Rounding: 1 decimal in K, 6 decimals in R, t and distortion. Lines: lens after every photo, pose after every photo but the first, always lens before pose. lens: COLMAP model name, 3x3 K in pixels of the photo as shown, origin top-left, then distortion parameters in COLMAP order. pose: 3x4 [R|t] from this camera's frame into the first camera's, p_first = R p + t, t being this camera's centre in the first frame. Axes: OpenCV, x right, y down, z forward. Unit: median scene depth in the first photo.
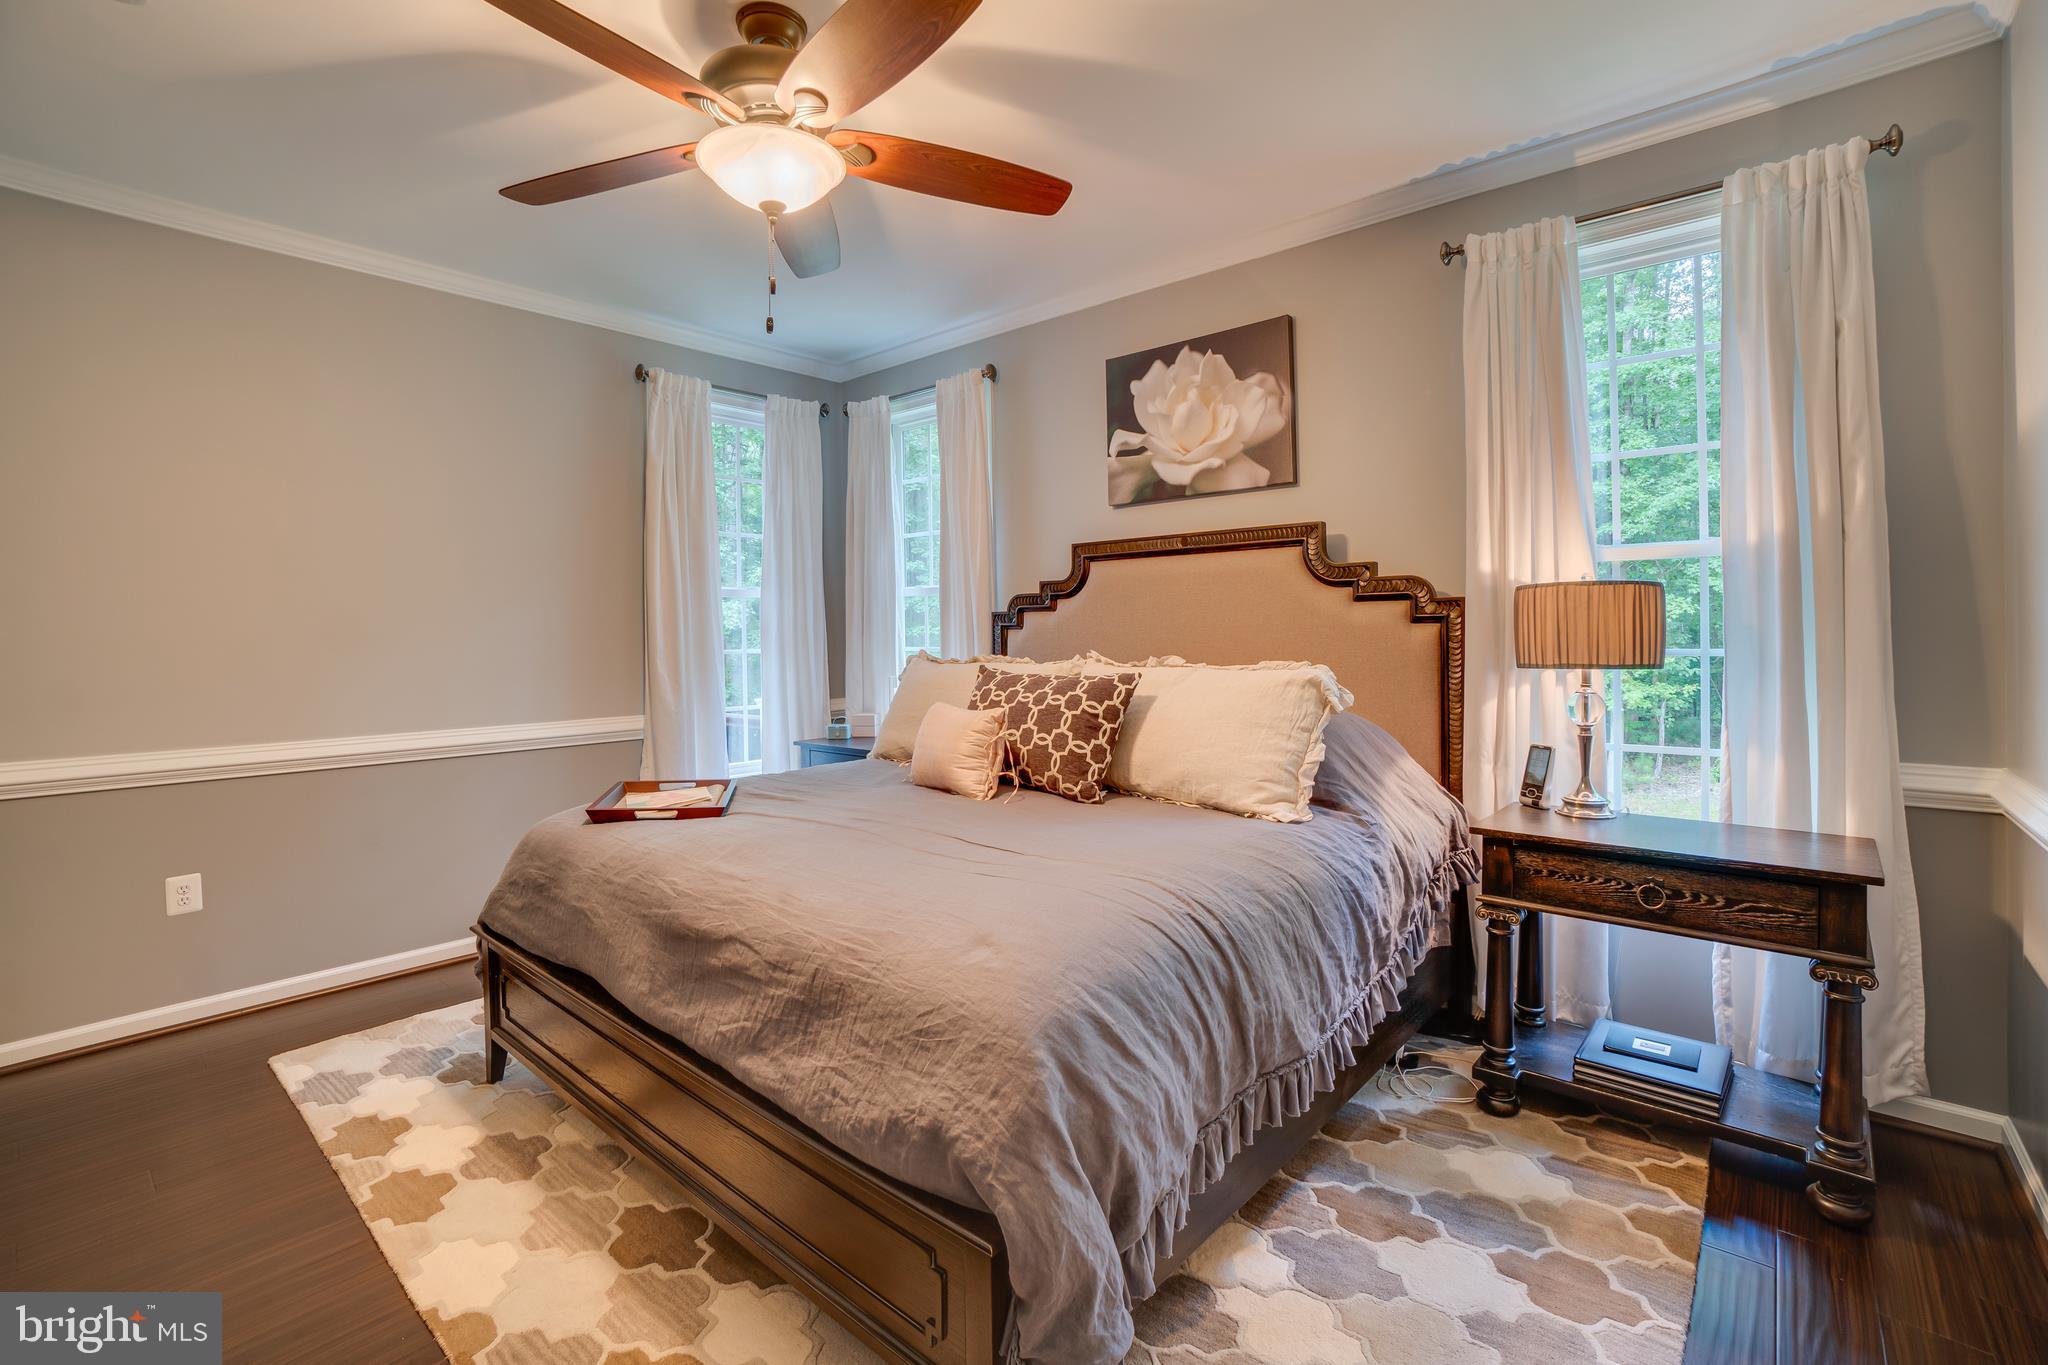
lens RADIAL K [[915.8, 0, 1019.8], [0, 915.8, 636.5], [0, 0, 1]] dist [-0.065453, 0.024615]
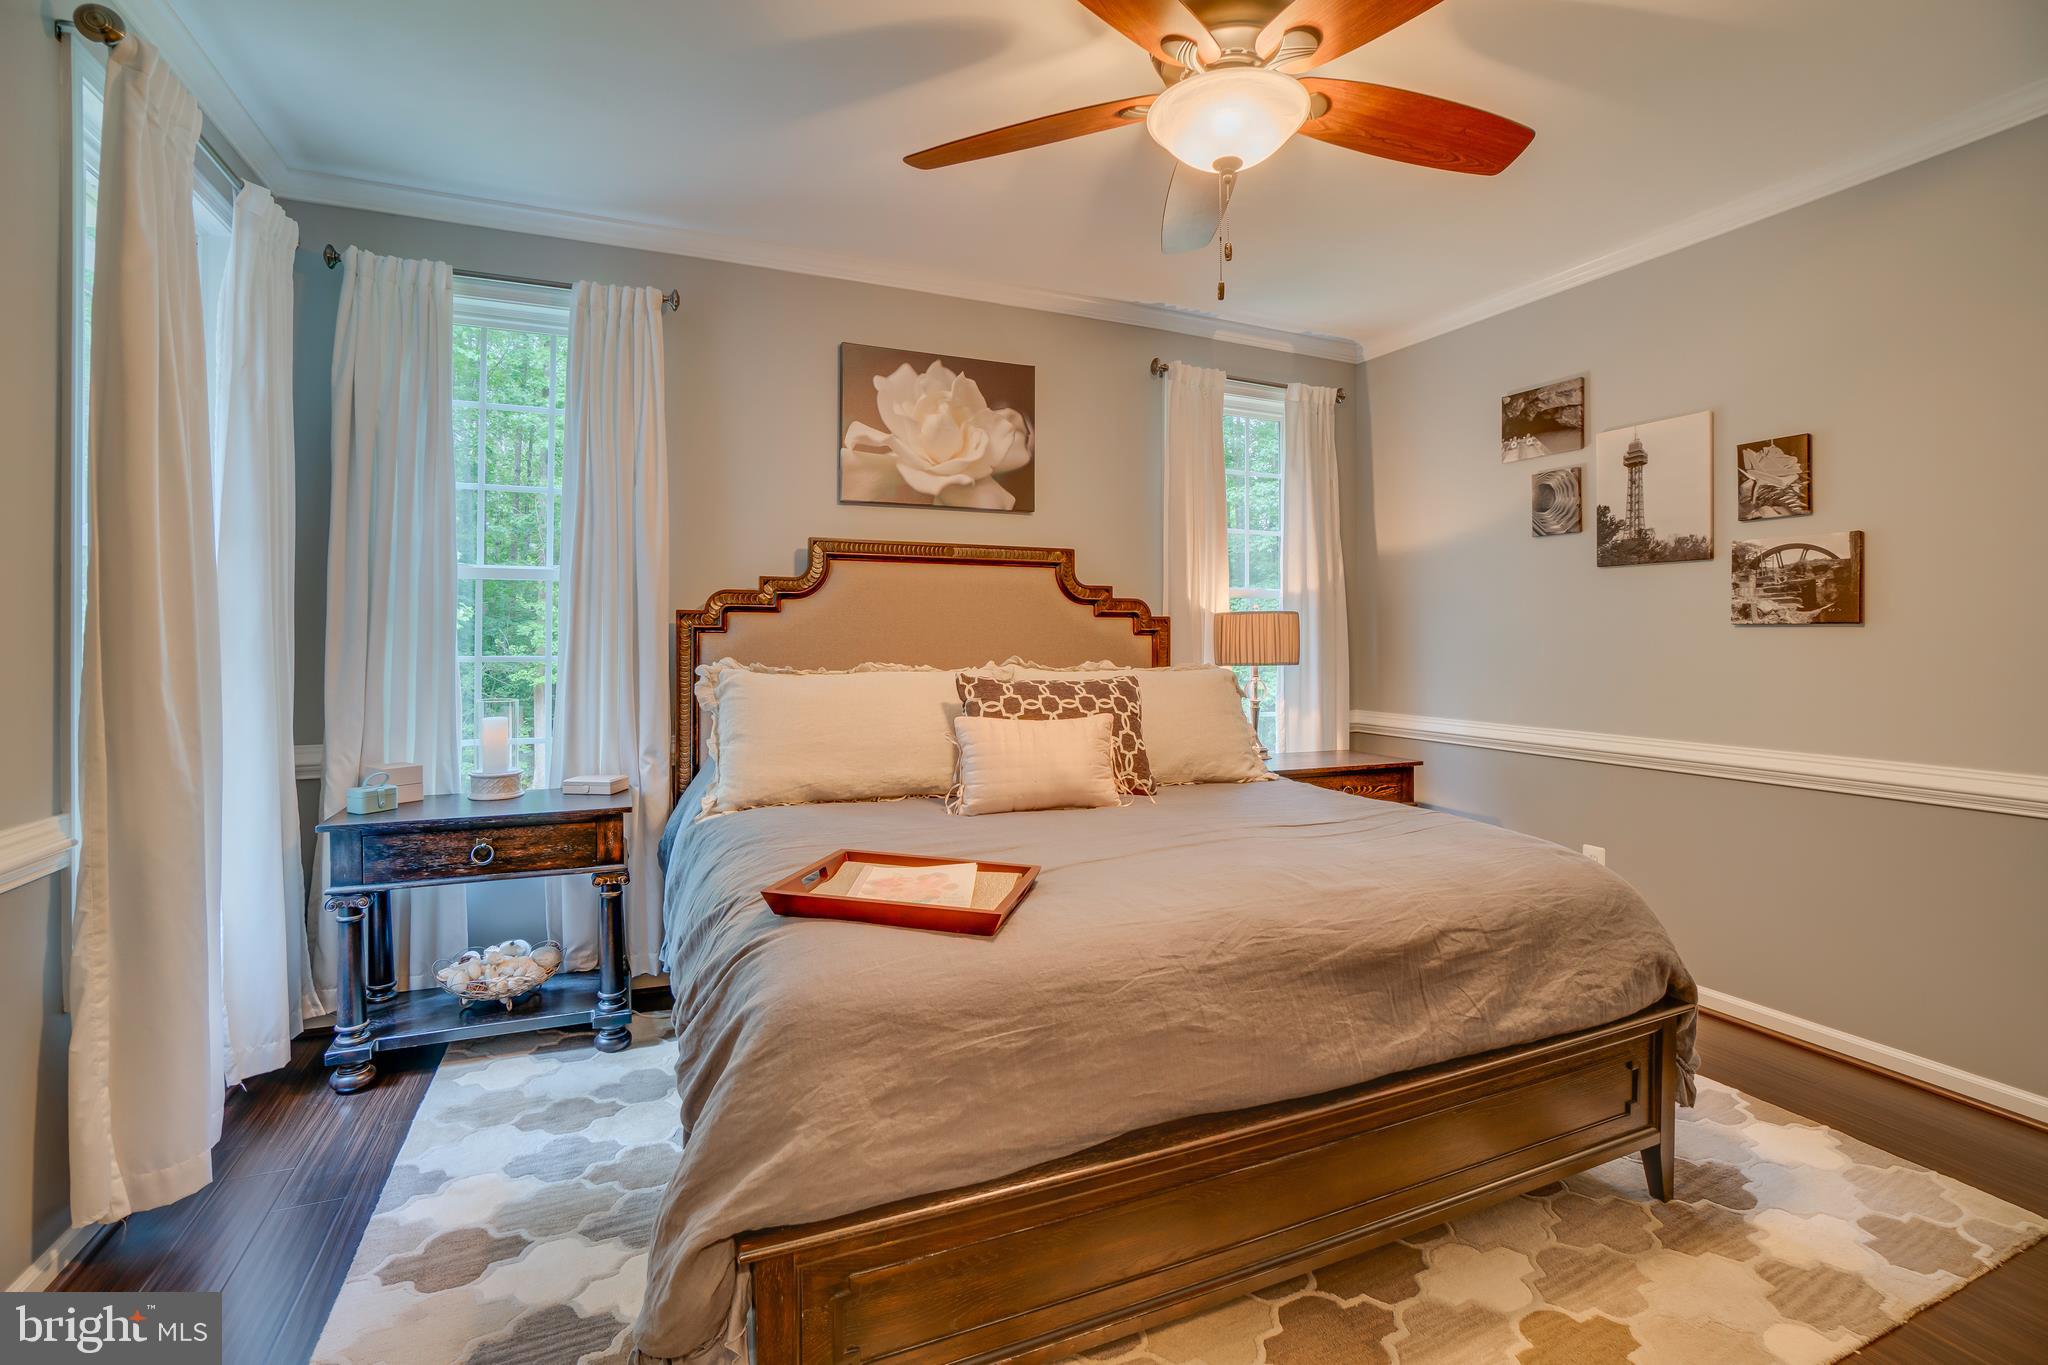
lens RADIAL K [[915.8, 0, 1019.8], [0, 915.8, 636.5], [0, 0, 1]] dist [-0.065453, 0.024615]
pose [[0.424357, 0.014708, 0.905375, -0.741825], [-0.004473, 0.999890, -0.014147, 0.006395], [-0.905484, 0.001954, 0.424376, 0.509592]]
